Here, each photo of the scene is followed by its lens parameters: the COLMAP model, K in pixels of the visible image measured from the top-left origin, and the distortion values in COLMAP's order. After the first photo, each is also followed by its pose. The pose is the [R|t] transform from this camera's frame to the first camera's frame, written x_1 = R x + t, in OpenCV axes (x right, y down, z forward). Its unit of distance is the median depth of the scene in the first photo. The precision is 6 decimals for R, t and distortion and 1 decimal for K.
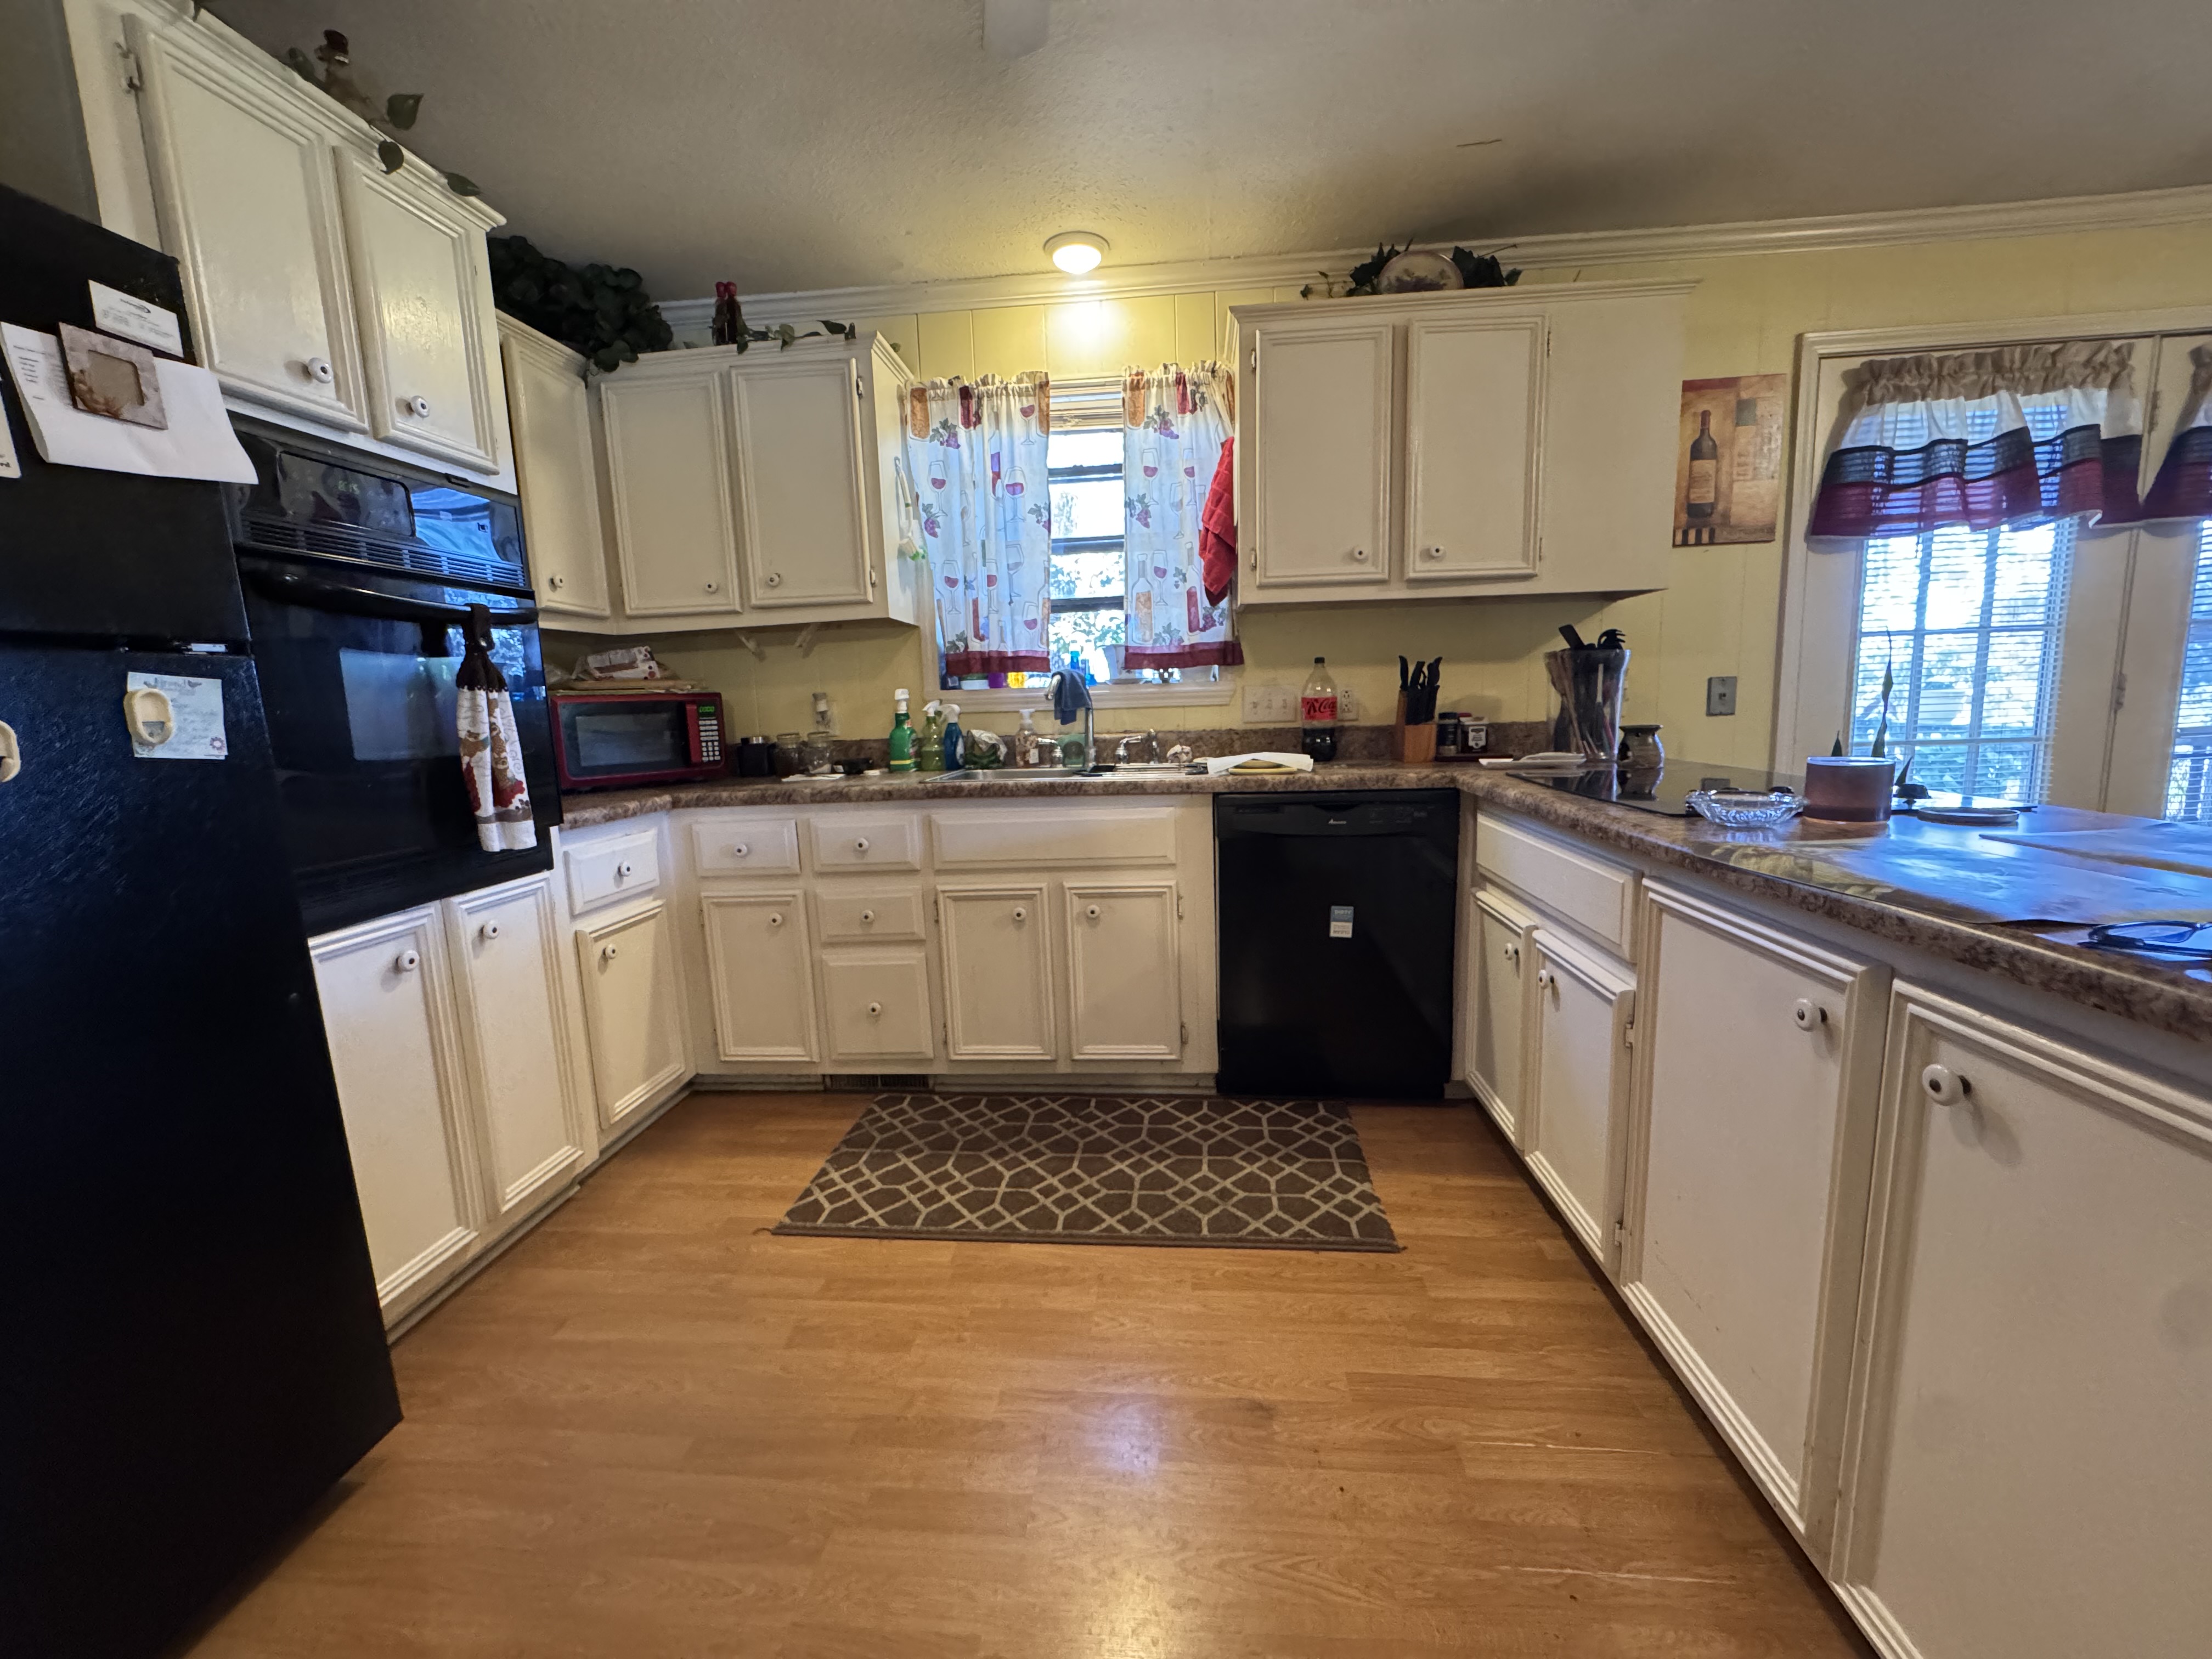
lens RADIAL K [[878.5, 0, 1100.1], [0, 878.5, 824.5], [0, 0, 1]] dist [-0.007474, 0.000402]
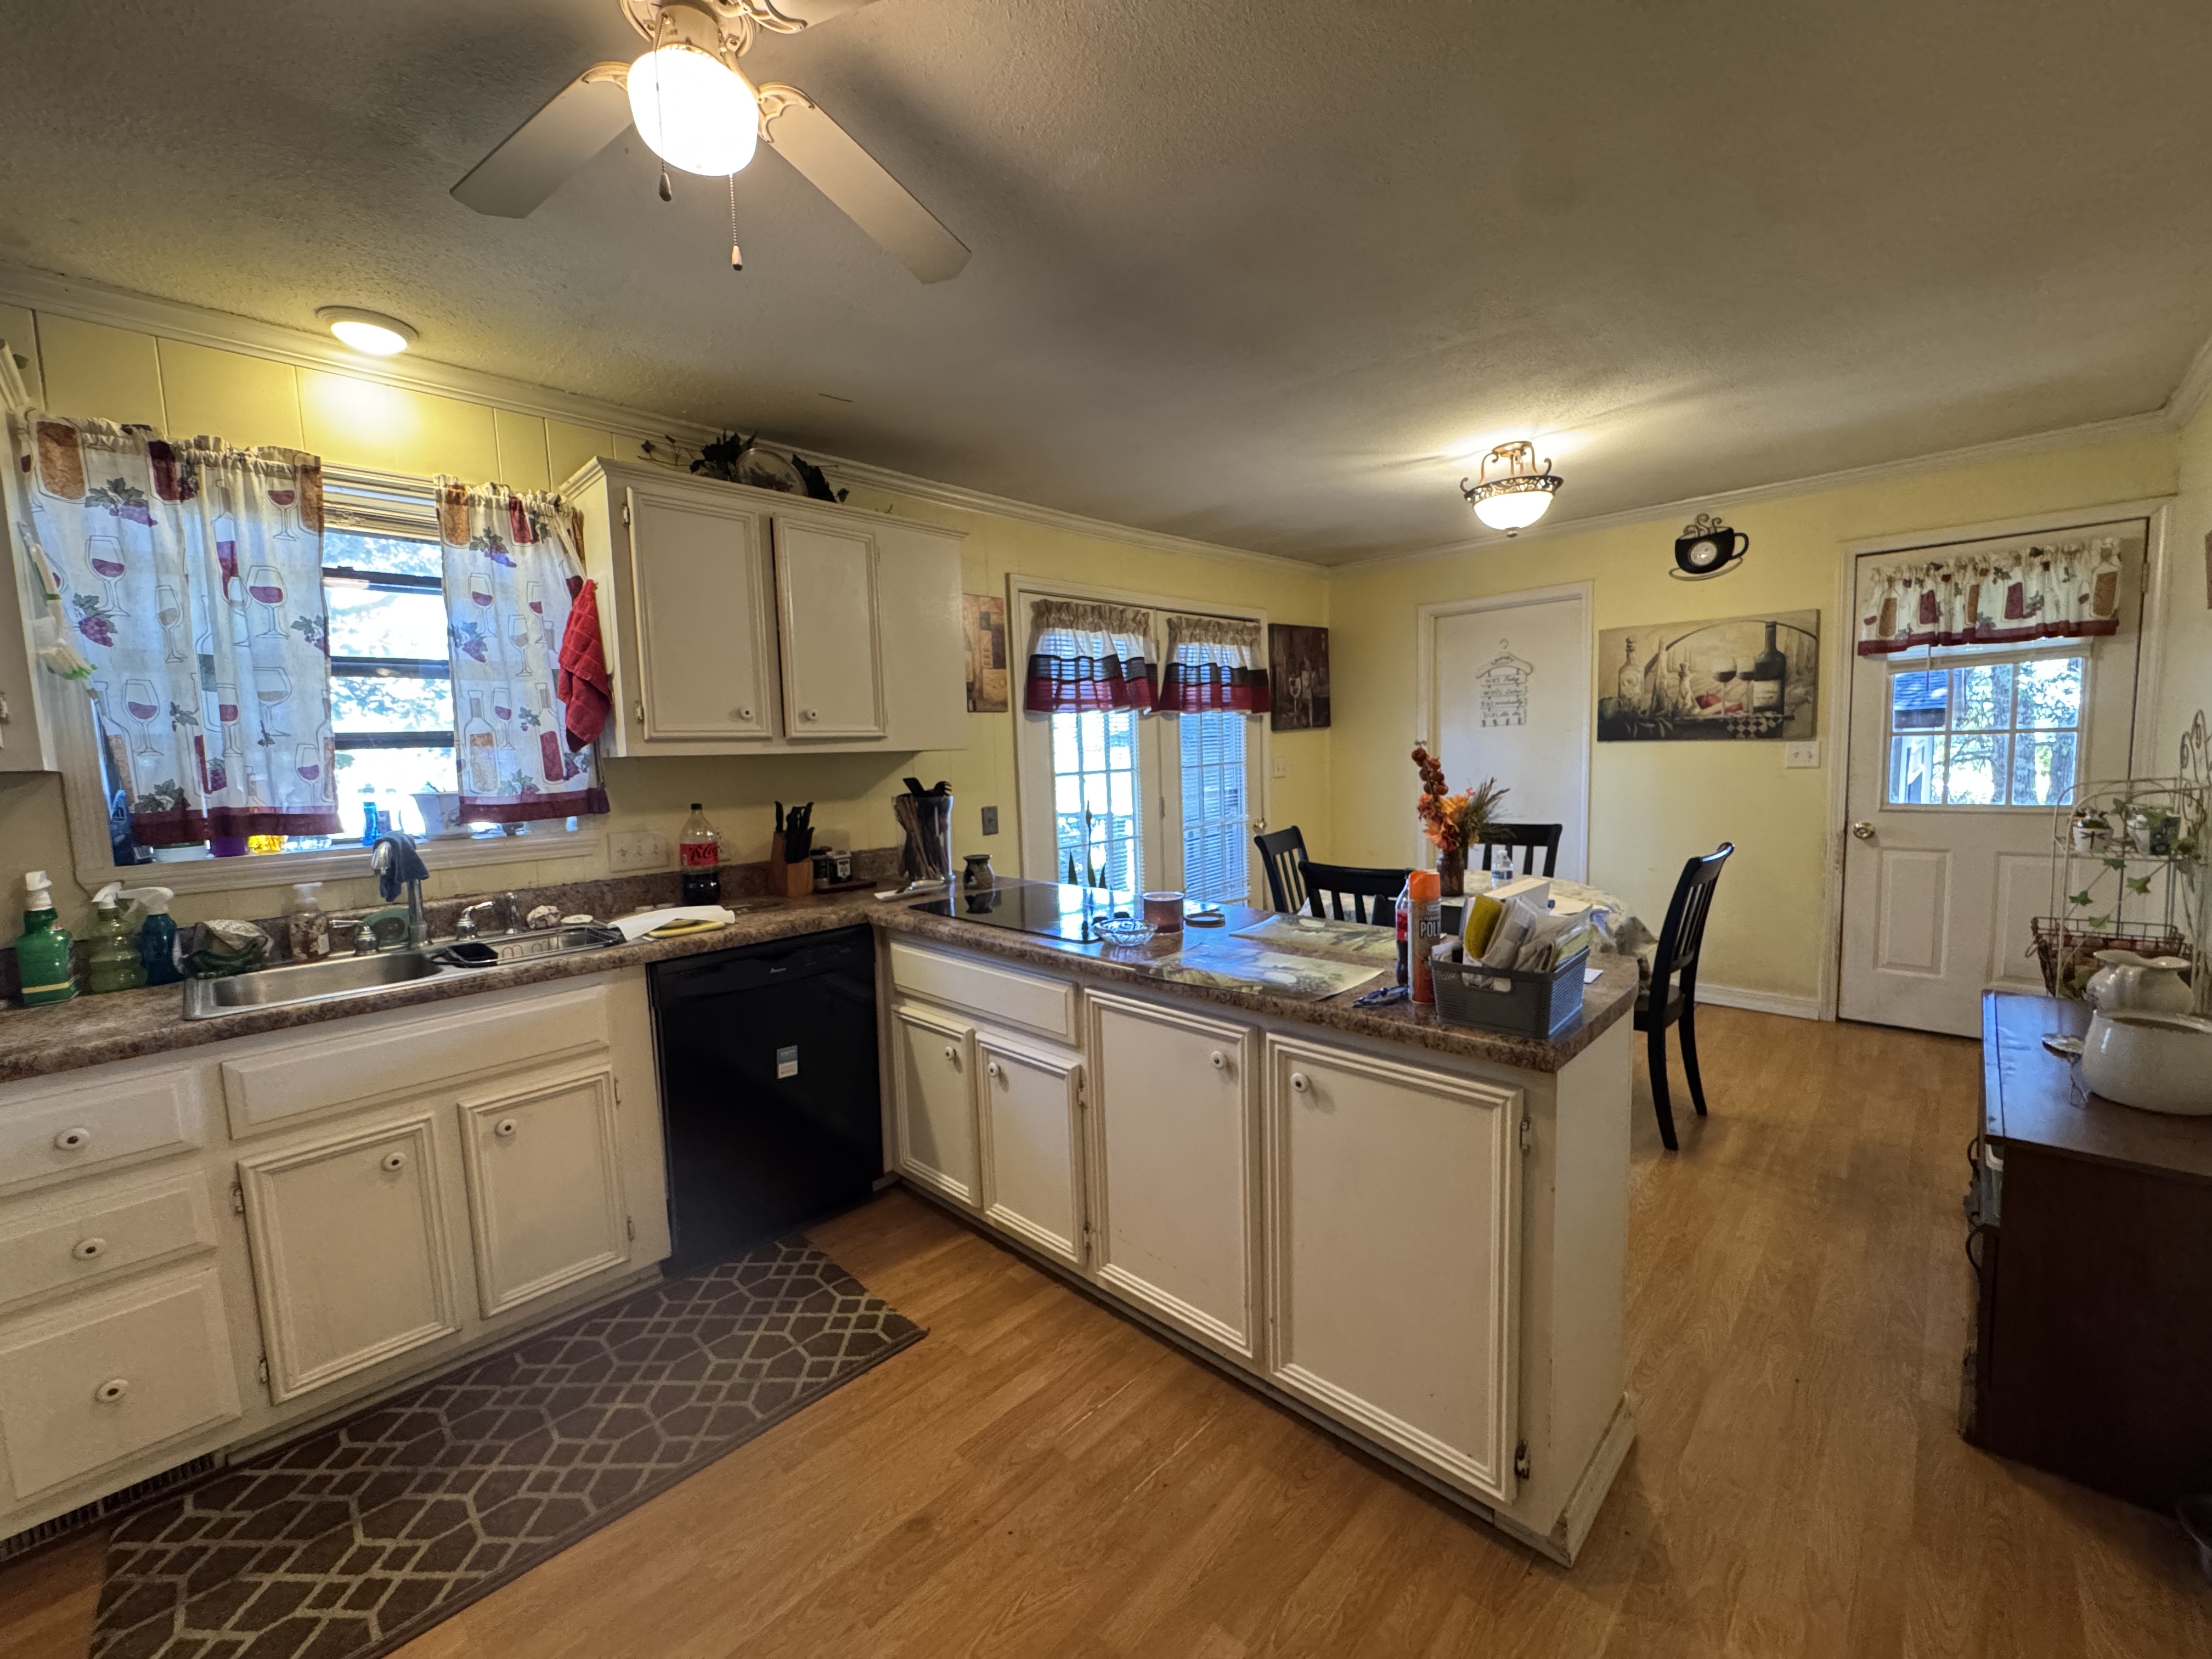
lens RADIAL K [[878.5, 0, 1100.1], [0, 878.5, 824.5], [0, 0, 1]] dist [-0.007474, 0.000402]
pose [[0.625567, -0.057376, 0.778058, -0.274545], [0.120354, 0.992451, -0.023580, -0.095619], [-0.770832, 0.108393, 0.627750, 0.007596]]
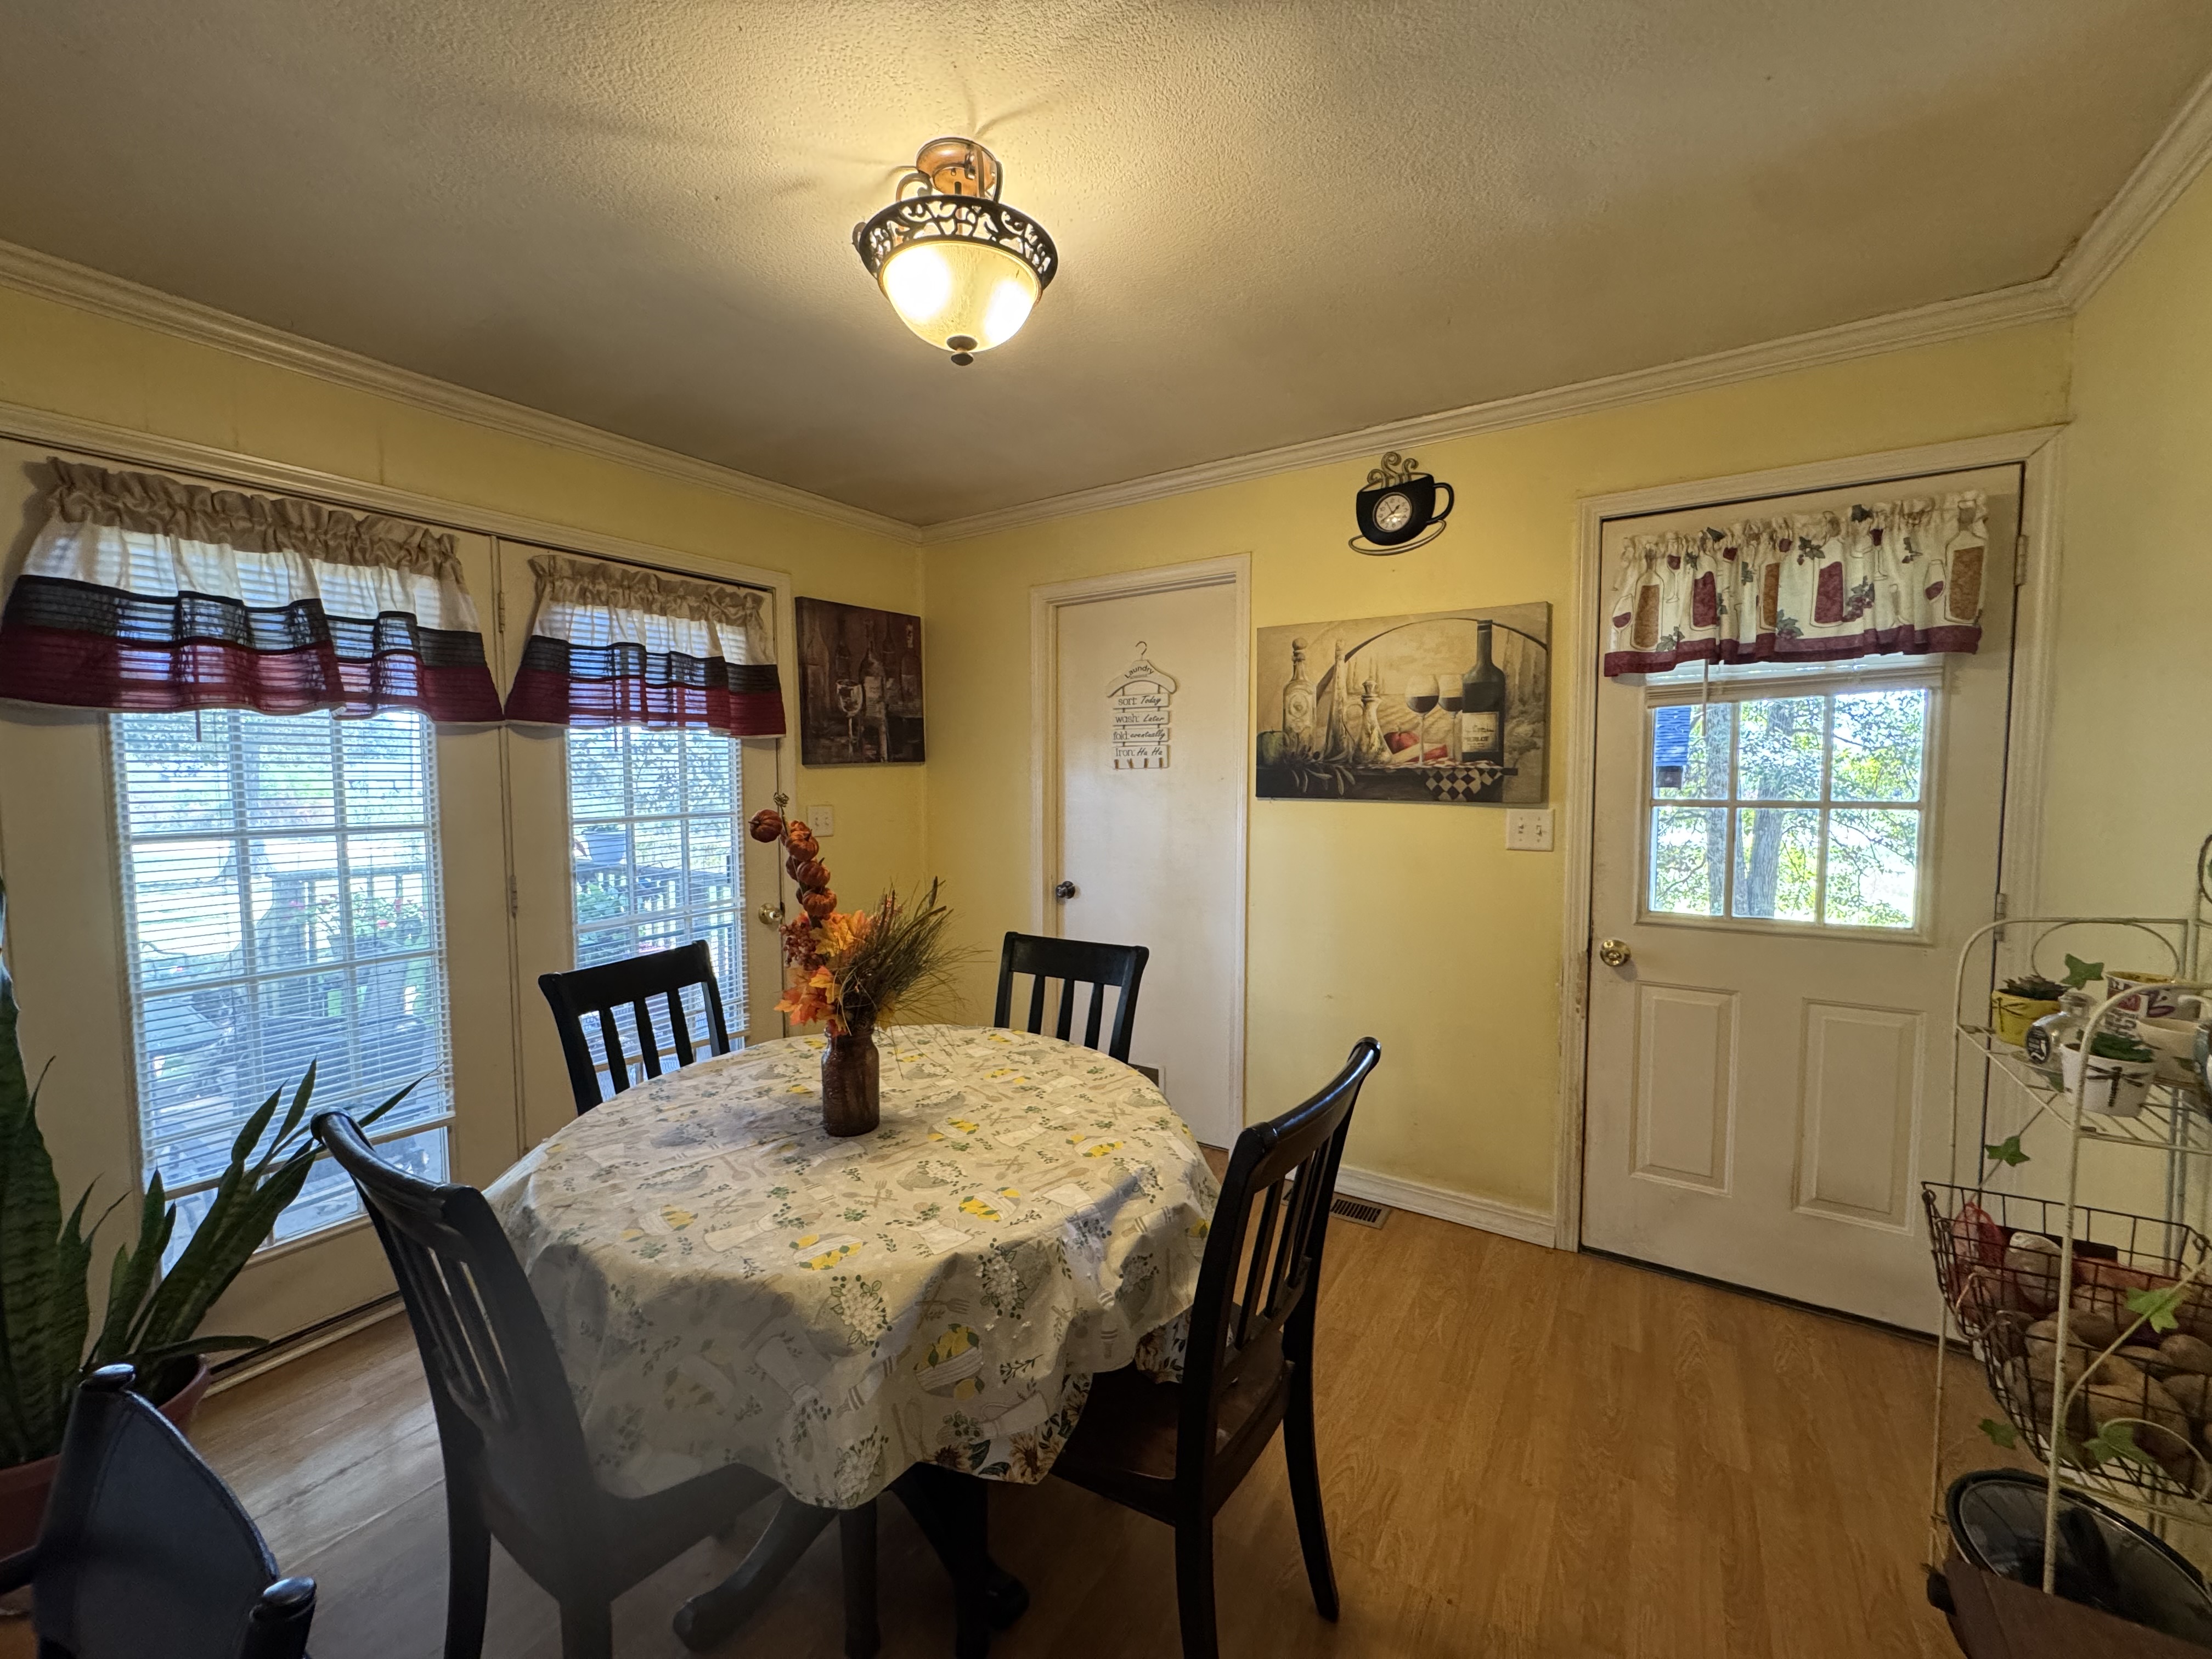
lens RADIAL K [[871.4, 0, 1103.2], [0, 871.4, 823.3], [0, 0, 1]] dist [-0.002665, 0.000019]
pose [[0.457596, -0.015439, 0.889026, 0.648701], [0.108539, 0.993342, -0.038617, -0.127315], [-0.882511, 0.114165, 0.456225, -0.018444]]
